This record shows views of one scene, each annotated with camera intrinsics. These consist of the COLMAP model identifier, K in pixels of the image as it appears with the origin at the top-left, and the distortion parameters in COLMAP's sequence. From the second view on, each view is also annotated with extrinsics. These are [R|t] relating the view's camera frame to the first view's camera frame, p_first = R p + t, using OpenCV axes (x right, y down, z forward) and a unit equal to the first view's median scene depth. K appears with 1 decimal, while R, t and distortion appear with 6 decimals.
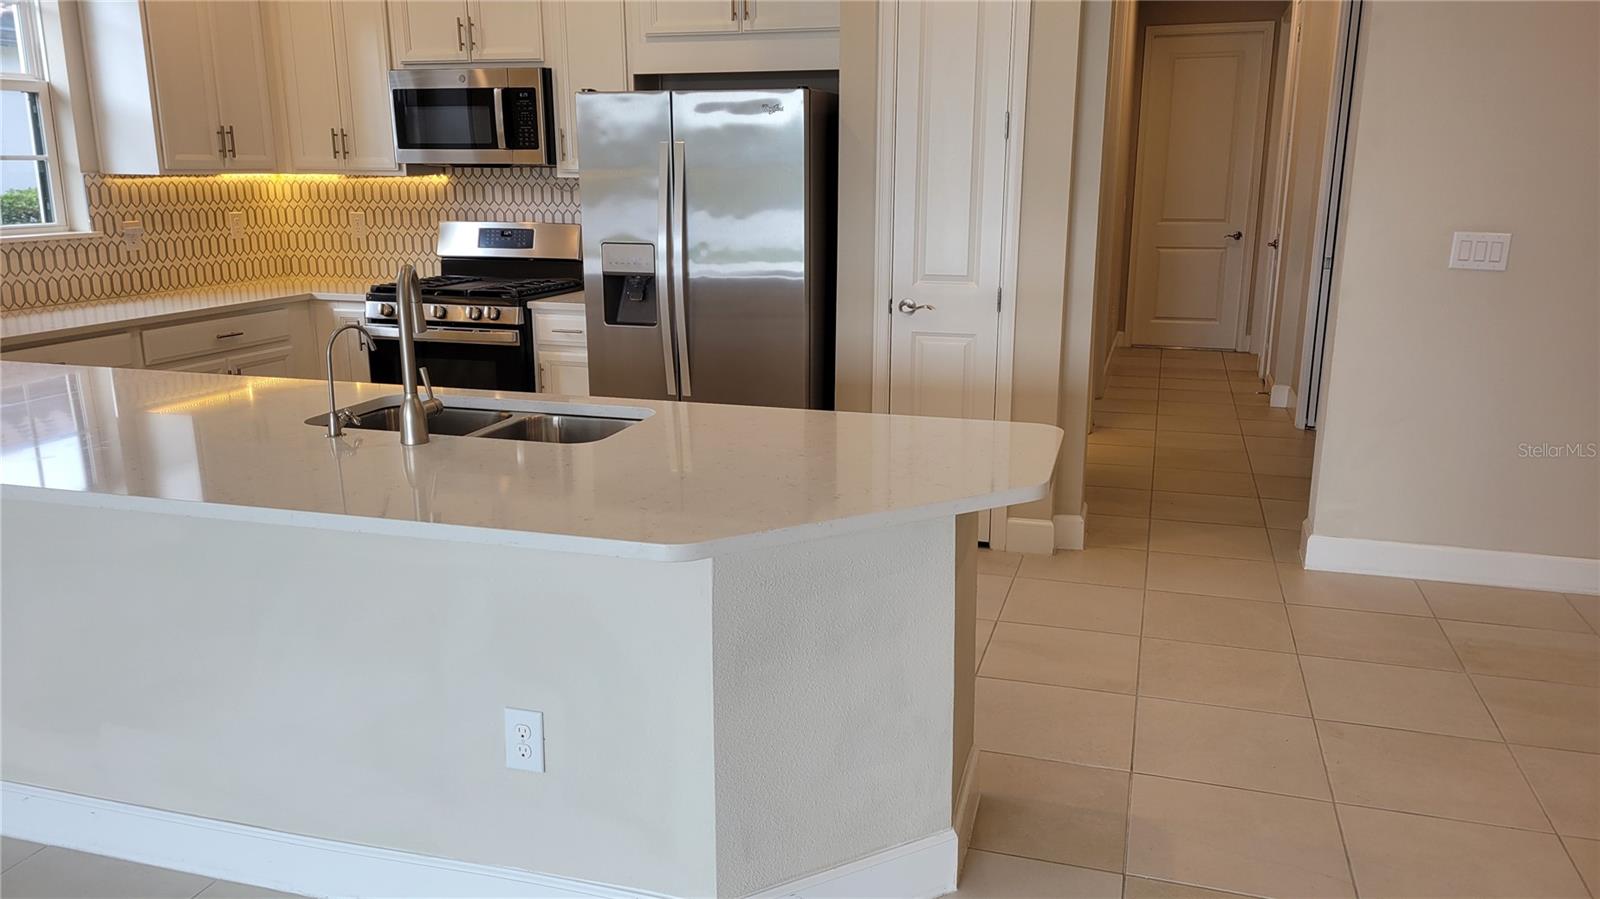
lens RADIAL K [[1194.7, 0, 817.7], [0, 1194.7, 447.2], [0, 0, 1]] dist [0.071701, -0.061075]
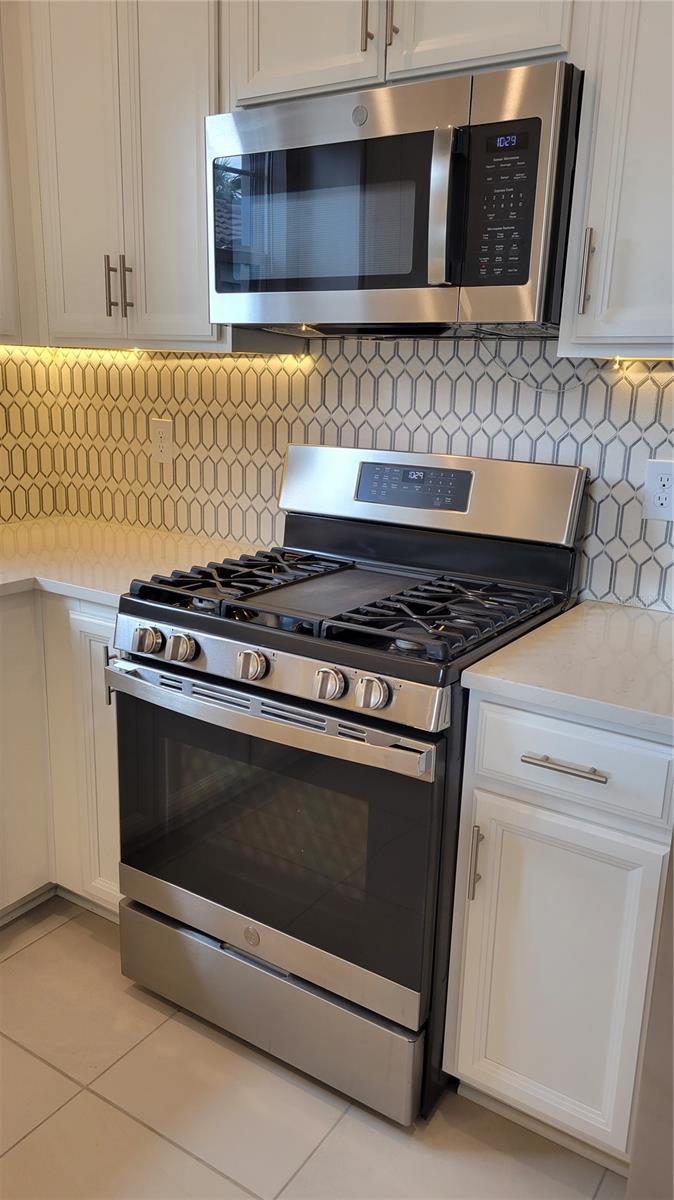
lens RADIAL K [[896.0, 0, 330.4], [0, 896.0, 608.9], [0, 0, 1]] dist [0.071701, -0.061075]
pose [[0.956079, 0.099811, -0.275592, -0.189873], [-0.093316, 0.994963, 0.036616, -0.137675], [0.277858, -0.009290, 0.960577, 0.656251]]
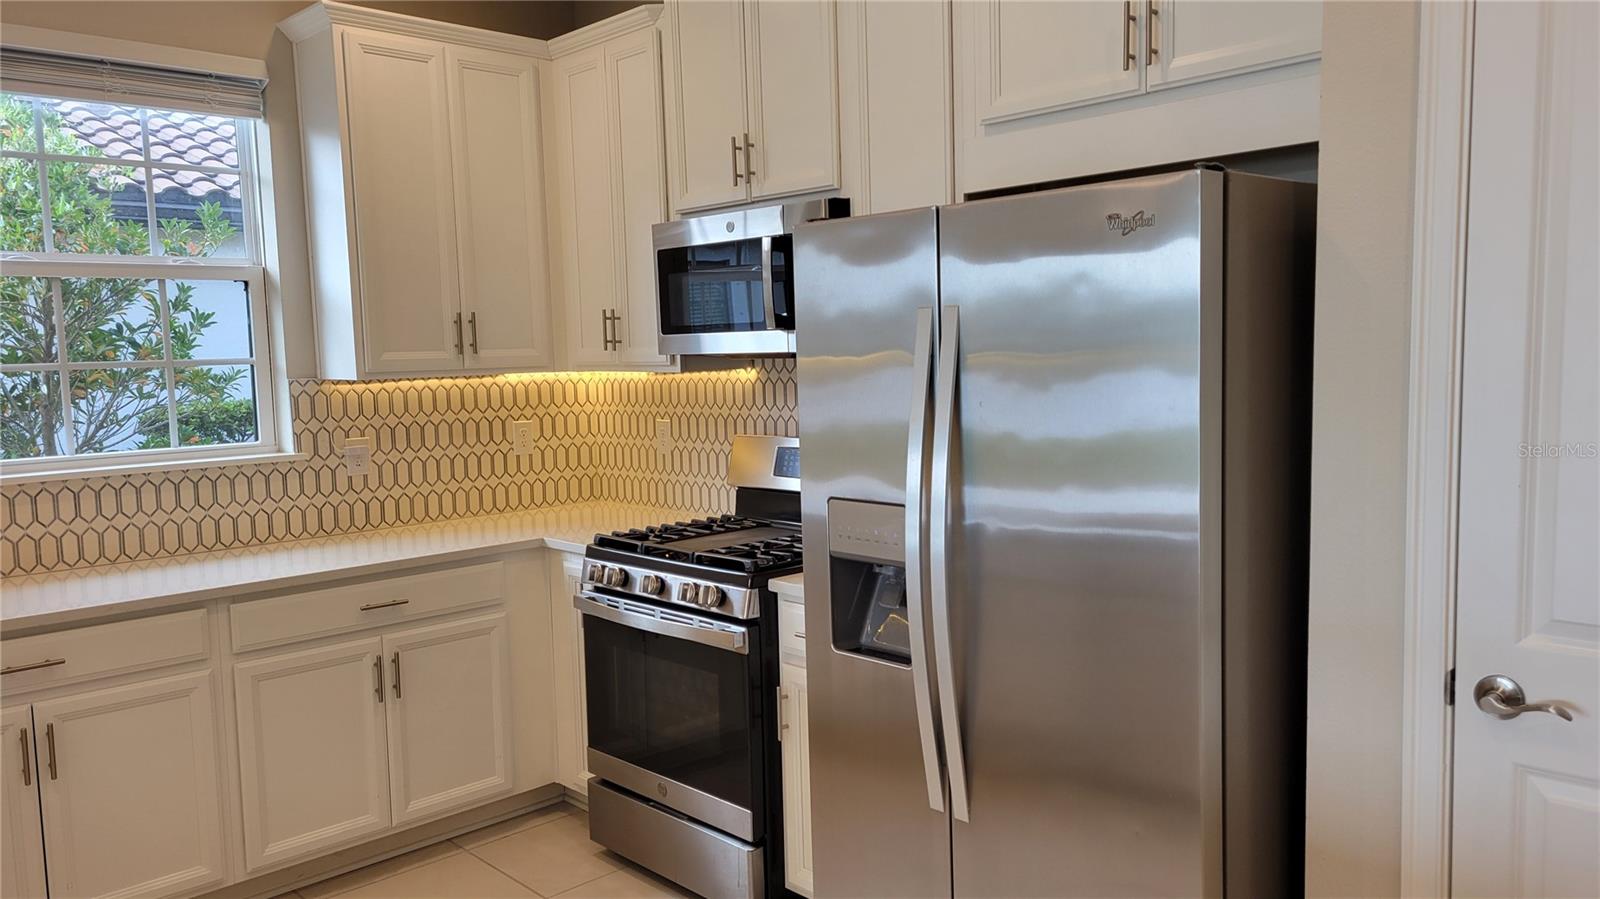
lens RADIAL K [[1194.7, 0, 817.7], [0, 1194.7, 447.2], [0, 0, 1]] dist [0.071701, -0.061075]
pose [[0.867096, 0.018789, -0.497787, 0.065811], [-0.087408, 0.989523, -0.114905, -0.111643], [0.490413, 0.143144, 0.859654, 0.461205]]
